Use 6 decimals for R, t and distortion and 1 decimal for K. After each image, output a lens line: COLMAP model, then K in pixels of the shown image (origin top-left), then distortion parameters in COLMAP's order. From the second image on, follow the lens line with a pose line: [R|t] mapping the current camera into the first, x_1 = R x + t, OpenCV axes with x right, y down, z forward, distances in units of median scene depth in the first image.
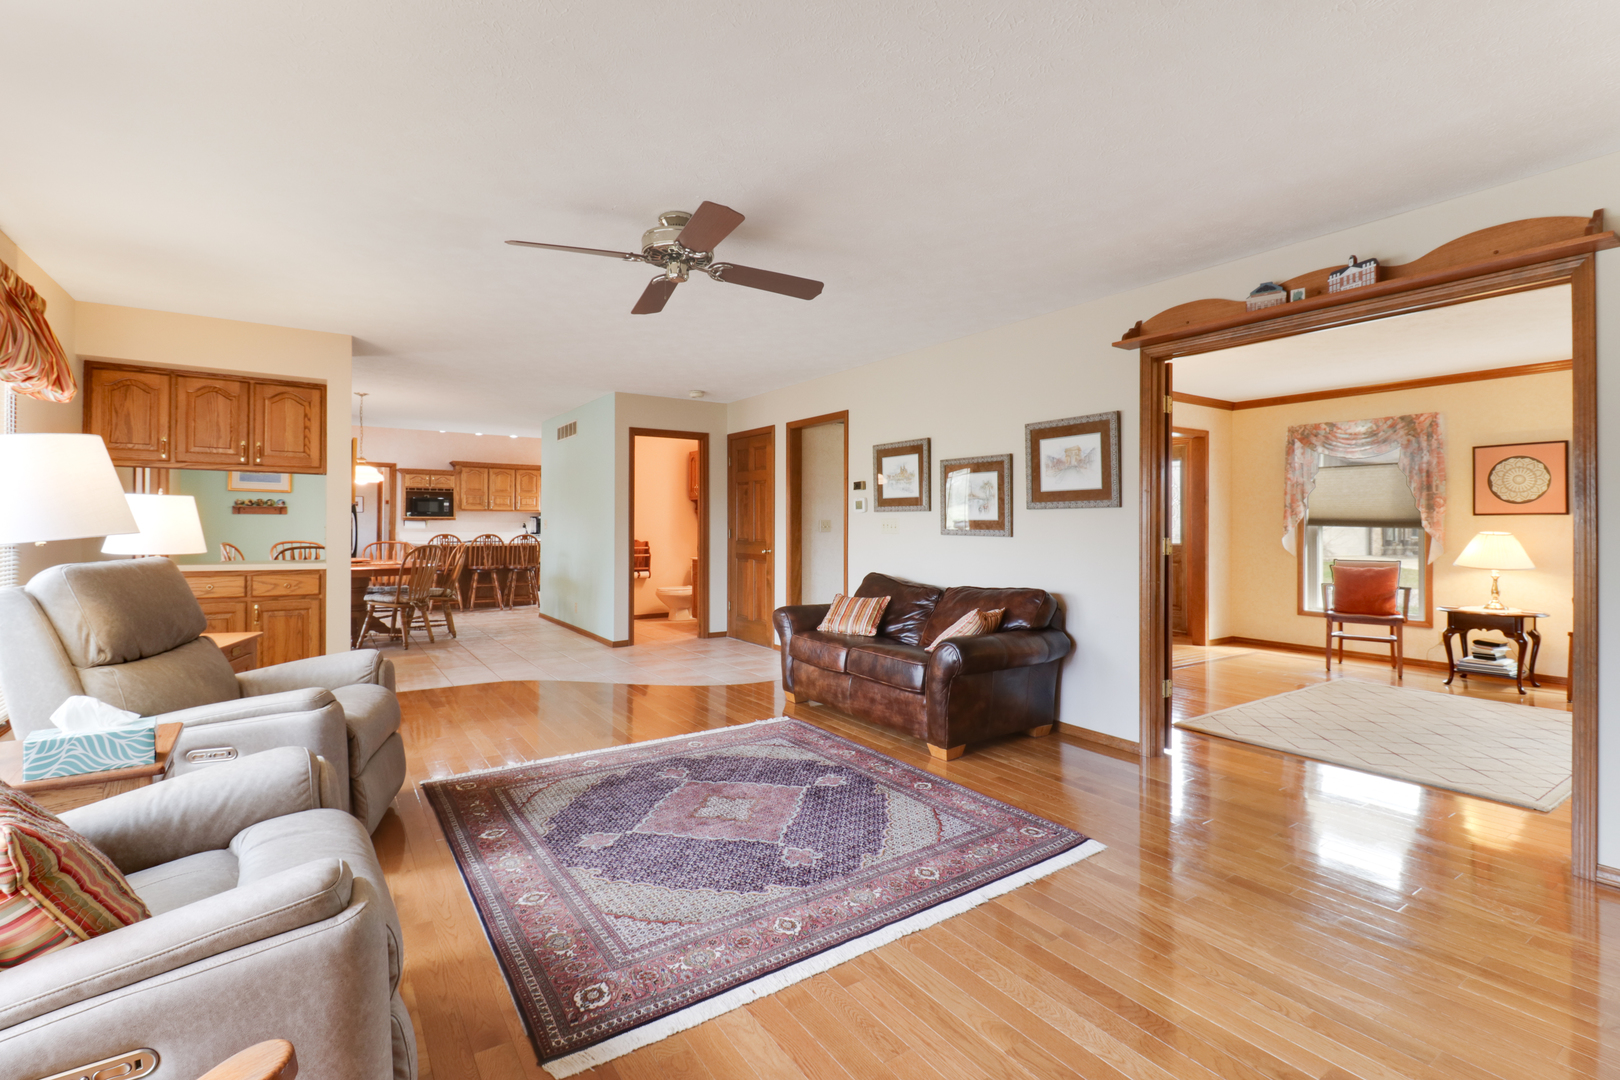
lens RADIAL K [[777.9, 0, 809.7], [0, 777.9, 521.2], [0, 0, 1]] dist [-0.002362, -0.000640]
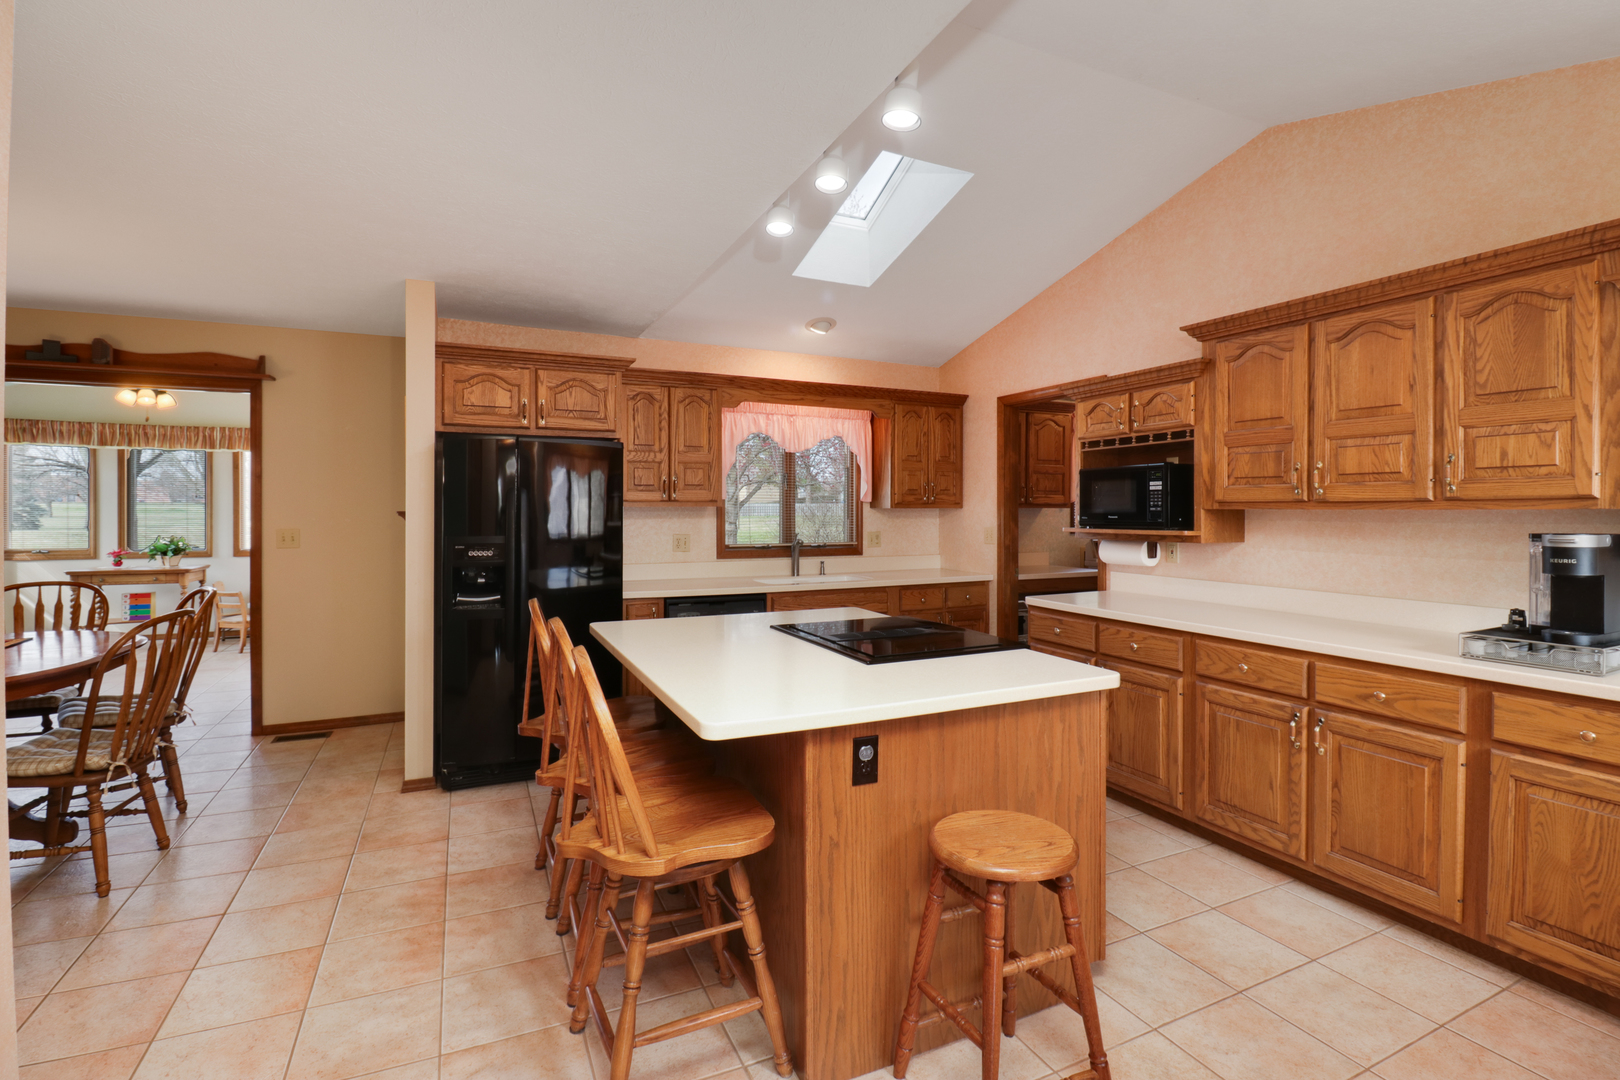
lens RADIAL K [[761.0, 0, 816.4], [0, 761.0, 514.4], [0, 0, 1]] dist [-0.002776, -0.012796]
pose [[-0.149097, -0.007104, -0.988797, -0.175133], [0.000602, 0.999973, -0.007275, -0.009537], [0.988822, -0.001680, -0.149089, 0.915062]]
